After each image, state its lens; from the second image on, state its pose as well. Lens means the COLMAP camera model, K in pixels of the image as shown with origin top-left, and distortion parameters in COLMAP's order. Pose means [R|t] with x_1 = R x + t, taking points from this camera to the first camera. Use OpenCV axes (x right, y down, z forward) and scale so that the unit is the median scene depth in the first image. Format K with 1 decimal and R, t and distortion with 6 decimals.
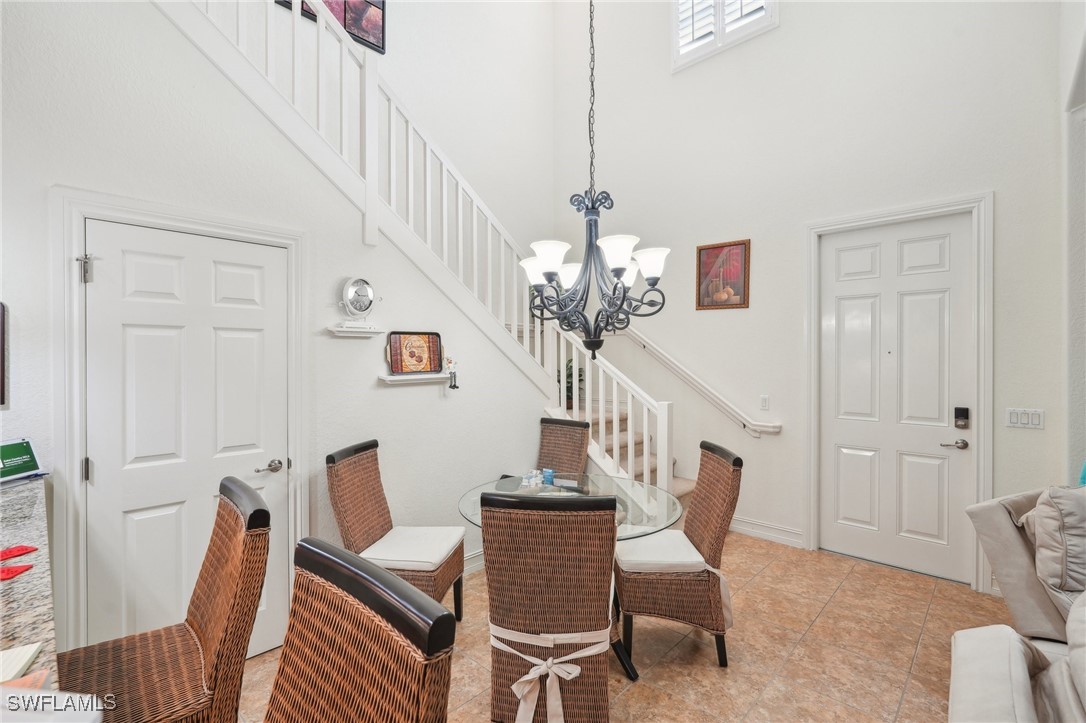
lens RADIAL K [[484.9, 0, 543.2], [0, 484.9, 359.7], [0, 0, 1]] dist [-0.012777, 0.005690]
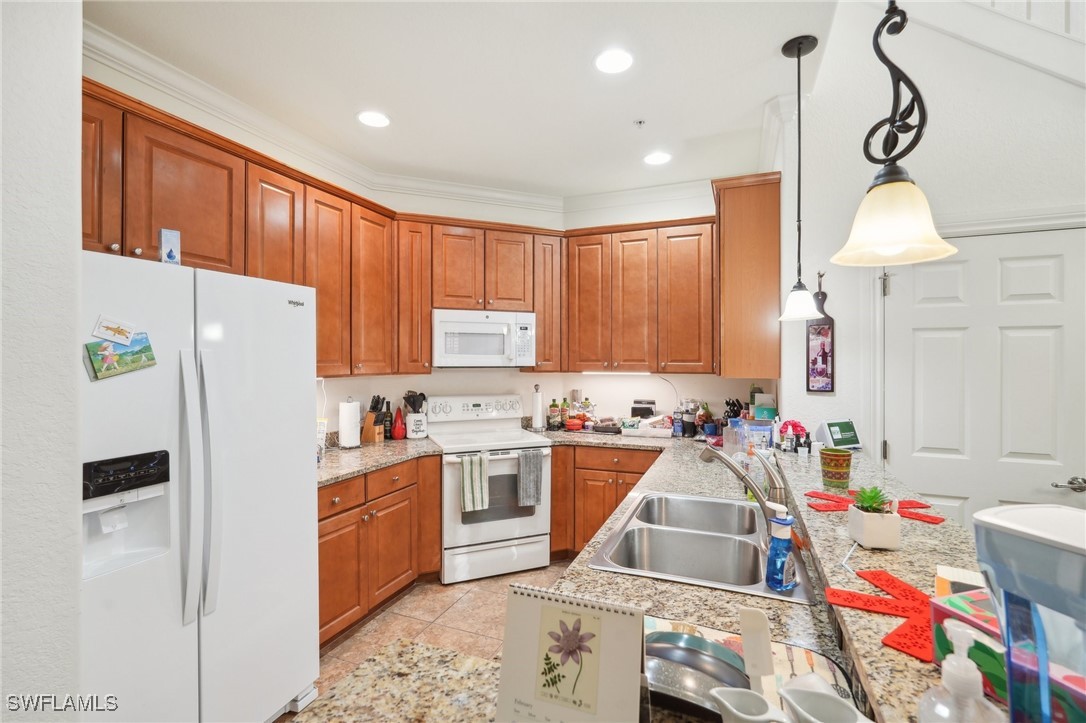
lens RADIAL K [[484.9, 0, 538.8], [0, 484.9, 359.3], [0, 0, 1]] dist [-0.012777, 0.005690]
pose [[0.366760, 0.000921, -0.930315, -0.116174], [-0.005774, 0.999983, -0.001286, 0.004654], [0.930298, 0.005843, 0.366759, -0.208447]]
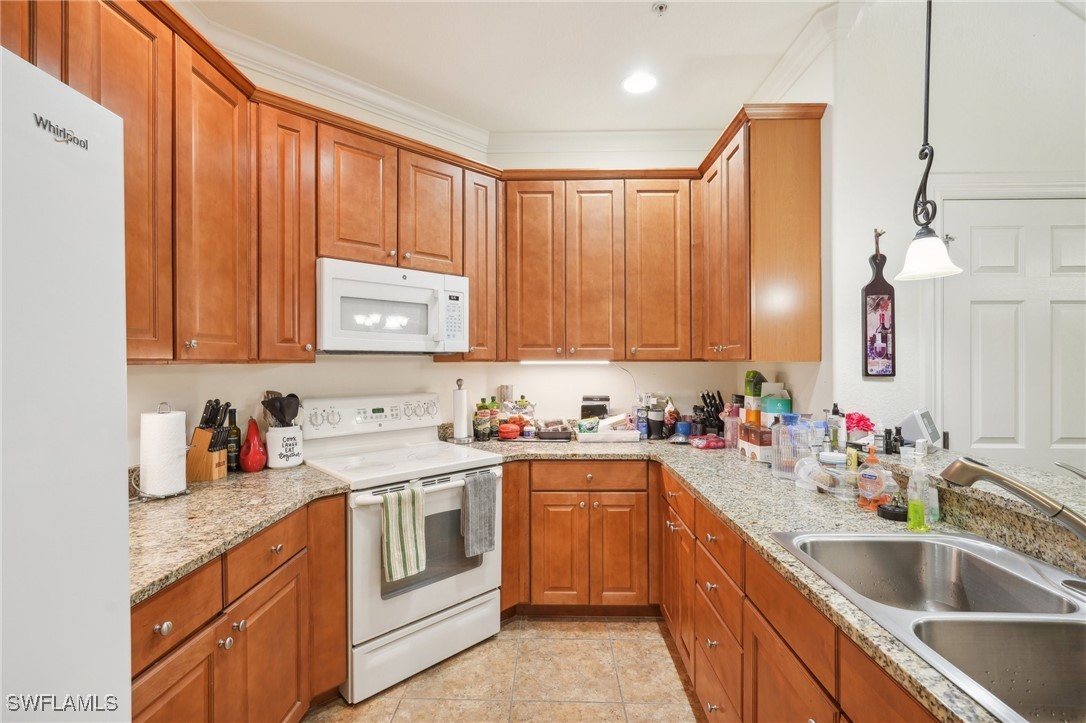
lens RADIAL K [[484.9, 0, 538.8], [0, 484.9, 361.9], [0, 0, 1]] dist [-0.012777, 0.005690]
pose [[0.673769, 0.001410, -0.738941, -0.638380], [-0.003062, 0.999995, -0.000885, 0.047062], [0.738936, 0.002859, 0.673769, -0.276060]]
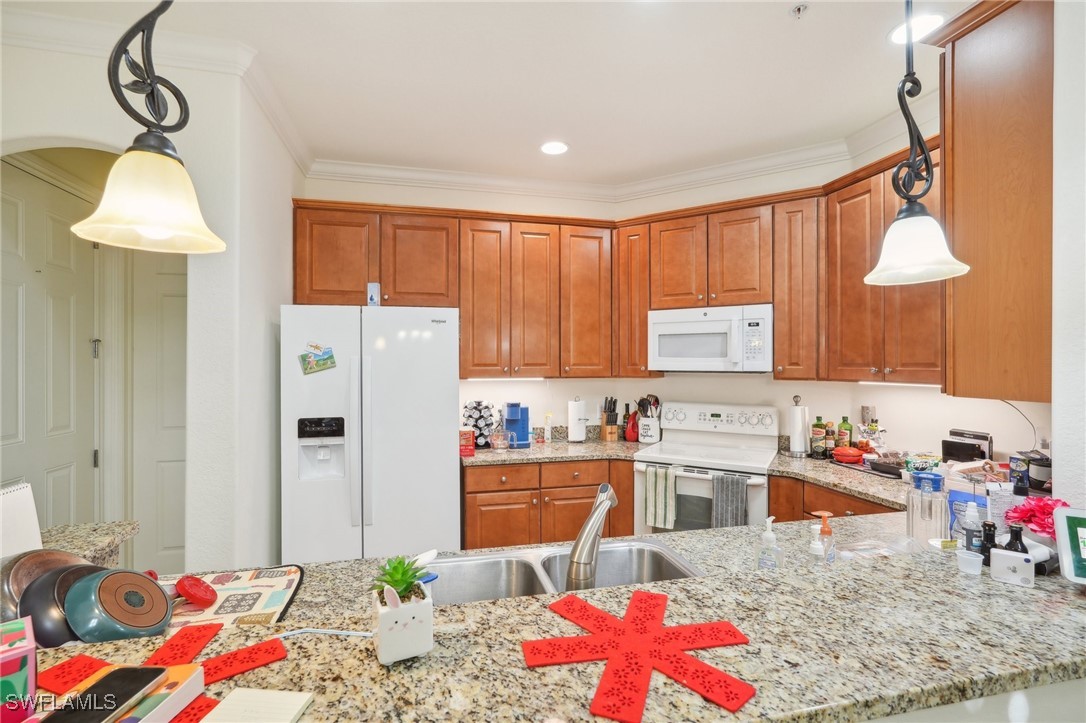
lens RADIAL K [[484.9, 0, 540.5], [0, 484.9, 363.4], [0, 0, 1]] dist [-0.012777, 0.005690]
pose [[-0.541067, 0.001745, -0.840978, -0.227621], [-0.003779, 0.999983, 0.004507, 0.000883], [0.840971, 0.005616, -0.541051, 0.520242]]
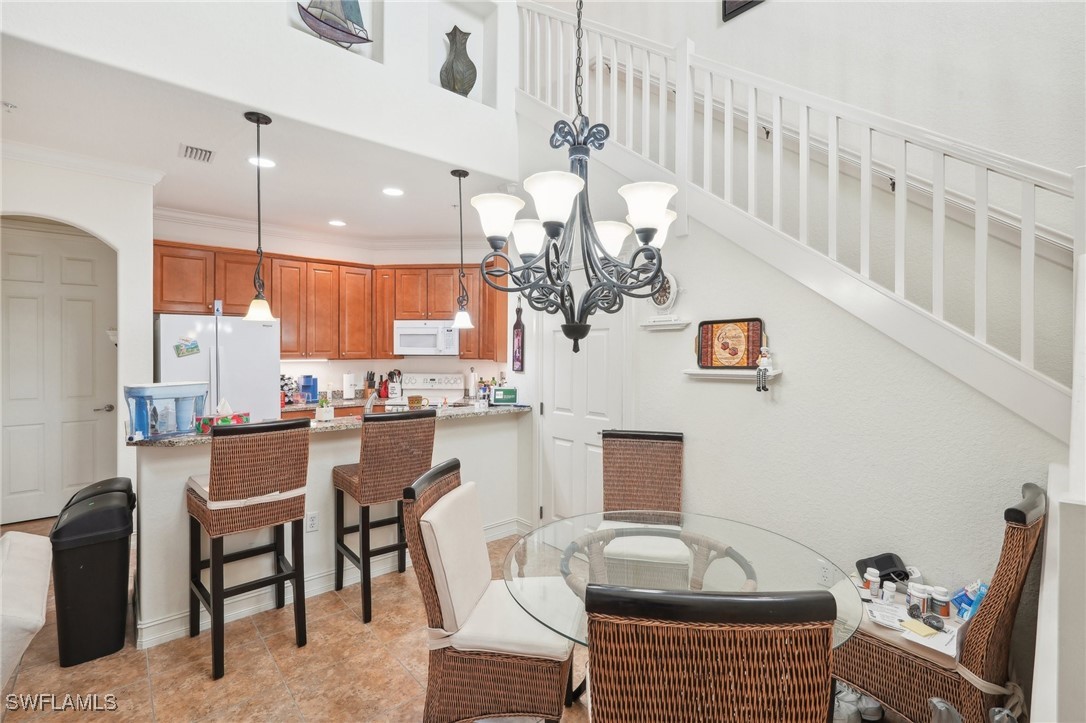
lens RADIAL K [[484.9, 0, 536.5], [0, 484.9, 351.3], [0, 0, 1]] dist [-0.012777, 0.005690]
pose [[-0.083841, 0.002470, -0.996476, 0.773475], [-0.006909, 0.999971, 0.003060, -0.002840], [0.996455, 0.007141, -0.083821, 0.935178]]
